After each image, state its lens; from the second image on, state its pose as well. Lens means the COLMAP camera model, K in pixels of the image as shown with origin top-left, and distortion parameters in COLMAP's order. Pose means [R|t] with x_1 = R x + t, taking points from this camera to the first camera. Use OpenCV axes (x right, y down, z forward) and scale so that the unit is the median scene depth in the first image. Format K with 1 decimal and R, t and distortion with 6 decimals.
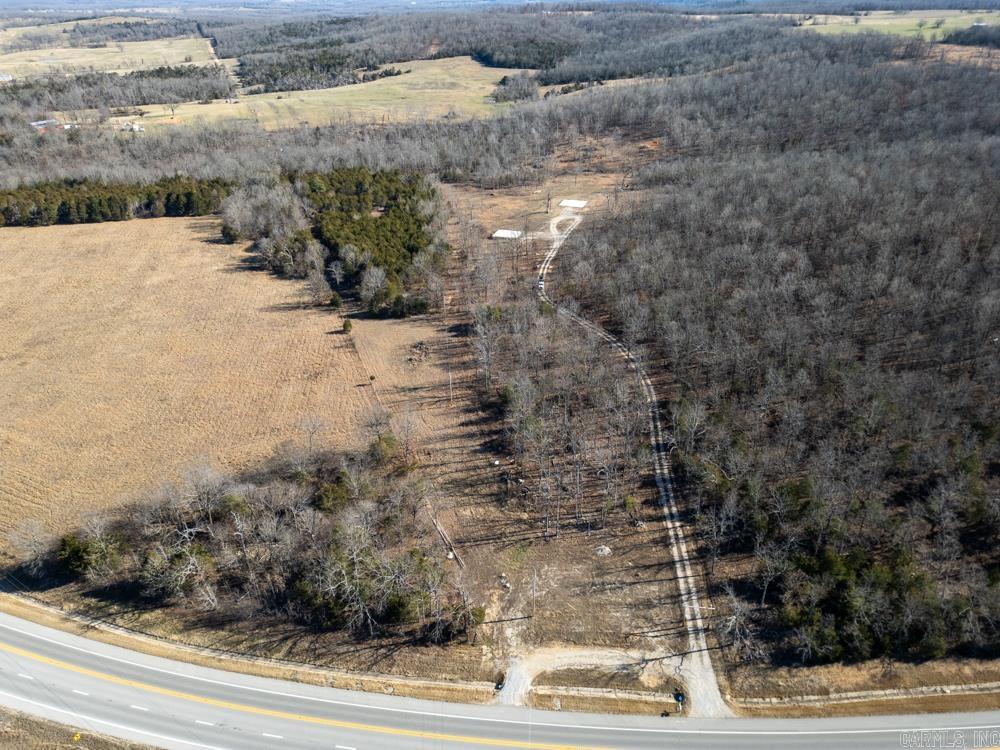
lens RADIAL K [[697.8, 0, 509.3], [0, 697.8, 395.3], [0, 0, 1]] dist [0.081304, -0.074465]
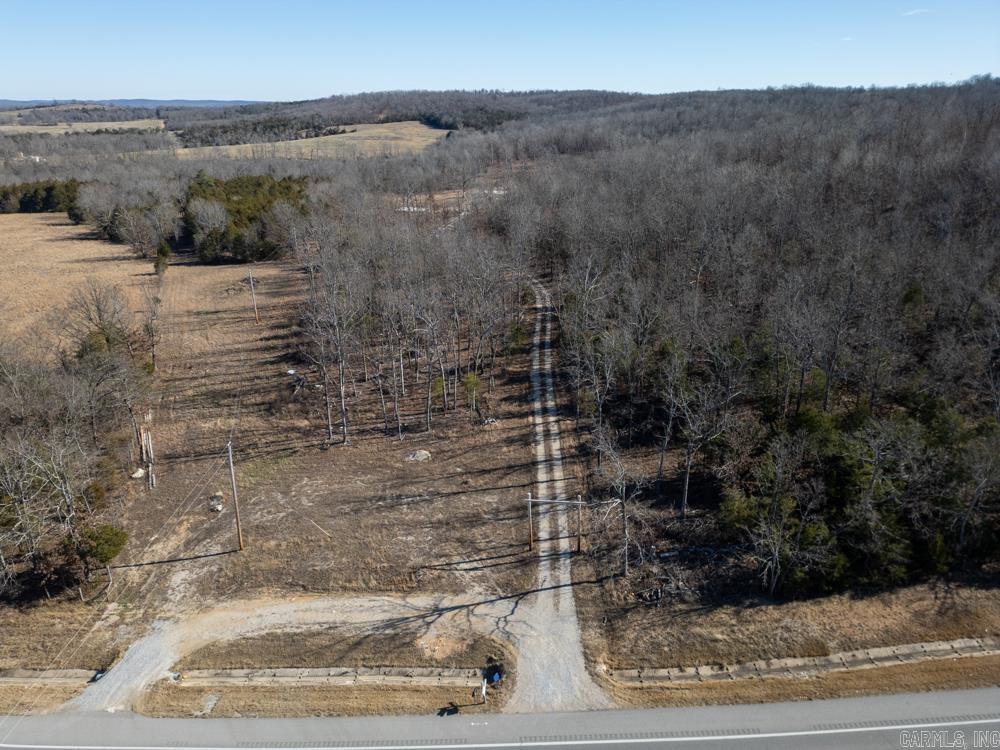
lens RADIAL K [[697.8, 0, 509.3], [0, 697.8, 395.3], [0, 0, 1]] dist [0.081304, -0.074465]
pose [[0.999083, -0.013159, 0.040732, 0.195434], [0.018359, 0.991335, -0.130068, 0.260206], [-0.038667, 0.130697, 0.990668, 0.454748]]
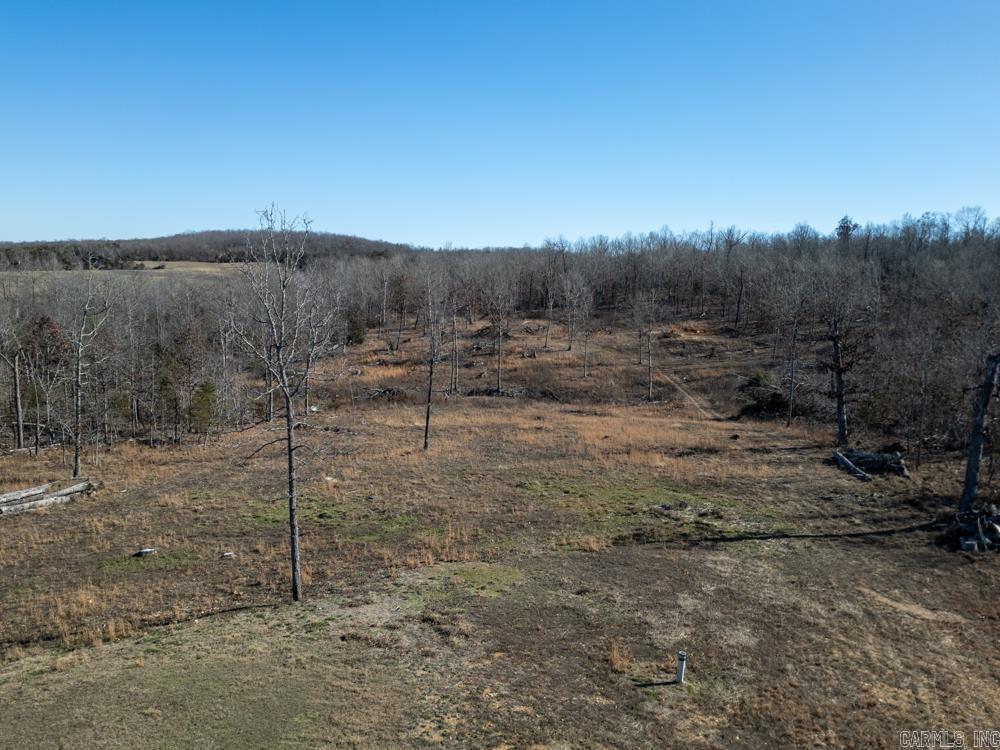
lens RADIAL K [[749.0, 0, 500.0], [0, 749.0, 375.0], [0, 0, 1]] dist [0.166213, -0.097099]
pose [[0.986738, 0.036671, 0.158126, 0.269229], [0.027250, 0.922898, -0.384078, -0.814087], [-0.160019, 0.383293, 0.909659, 2.739700]]
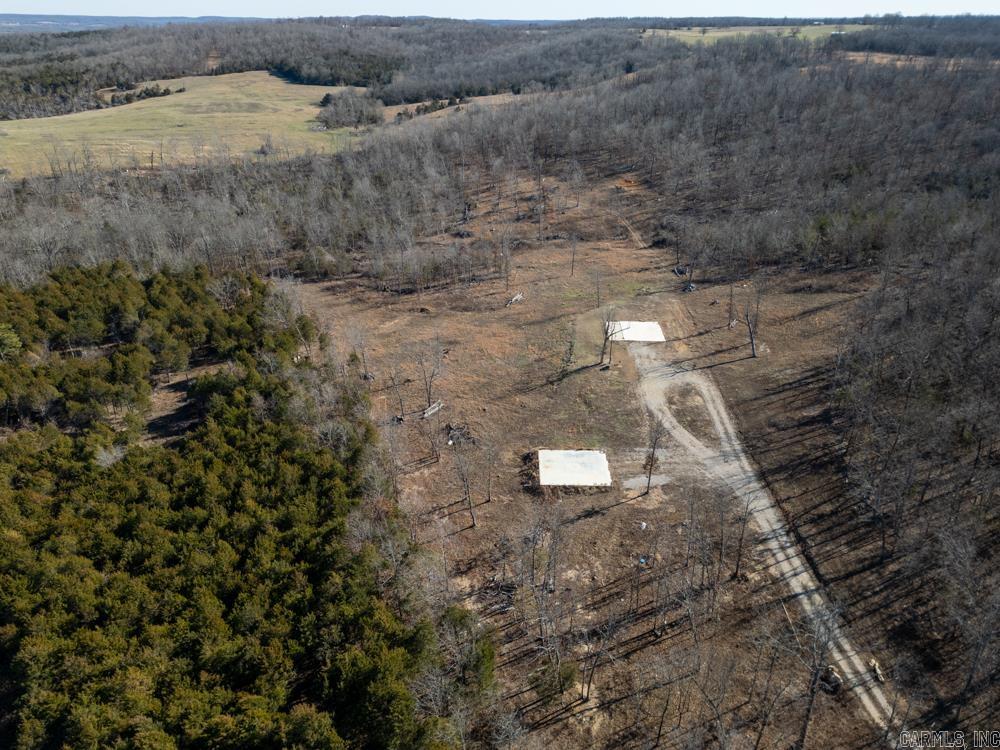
lens RADIAL K [[697.8, 0, 509.3], [0, 697.8, 395.3], [0, 0, 1]] dist [0.081304, -0.074465]
pose [[0.959843, -0.124928, 0.251185, -0.298359], [0.133461, 0.990906, -0.017156, -0.661194], [-0.246757, 0.049990, 0.967787, 1.636886]]
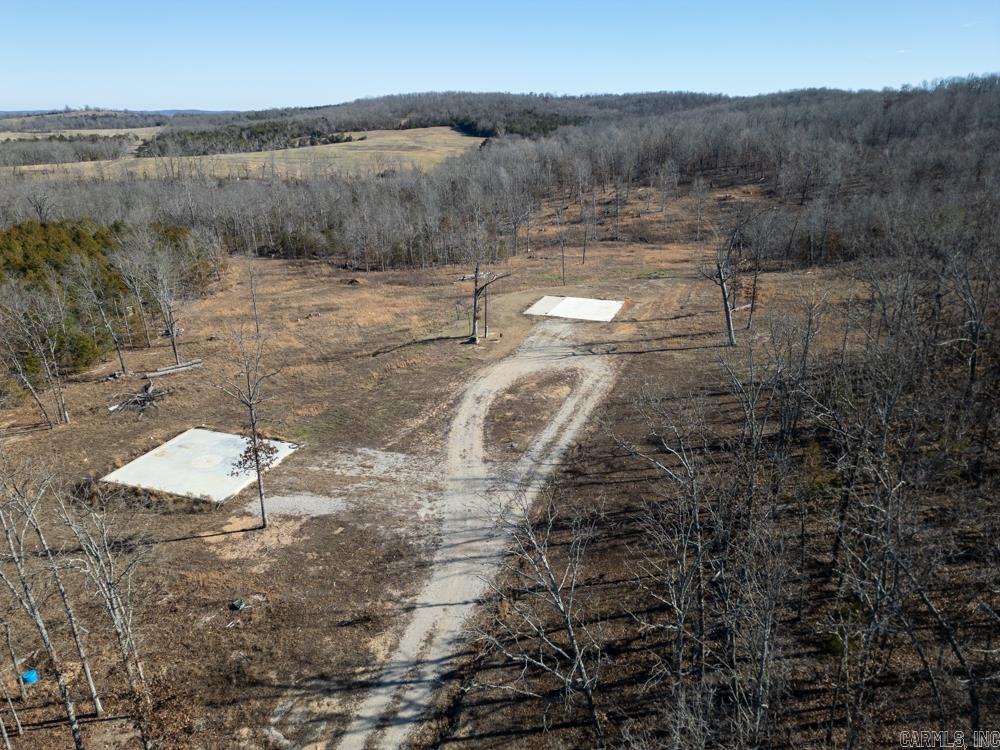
lens RADIAL K [[697.8, 0, 509.3], [0, 697.8, 395.3], [0, 0, 1]] dist [0.081304, -0.074465]
pose [[0.999806, 0.012184, -0.015473, 0.193831], [-0.014294, 0.989401, -0.144504, -0.553513], [0.013549, 0.144697, 0.989383, 2.033599]]
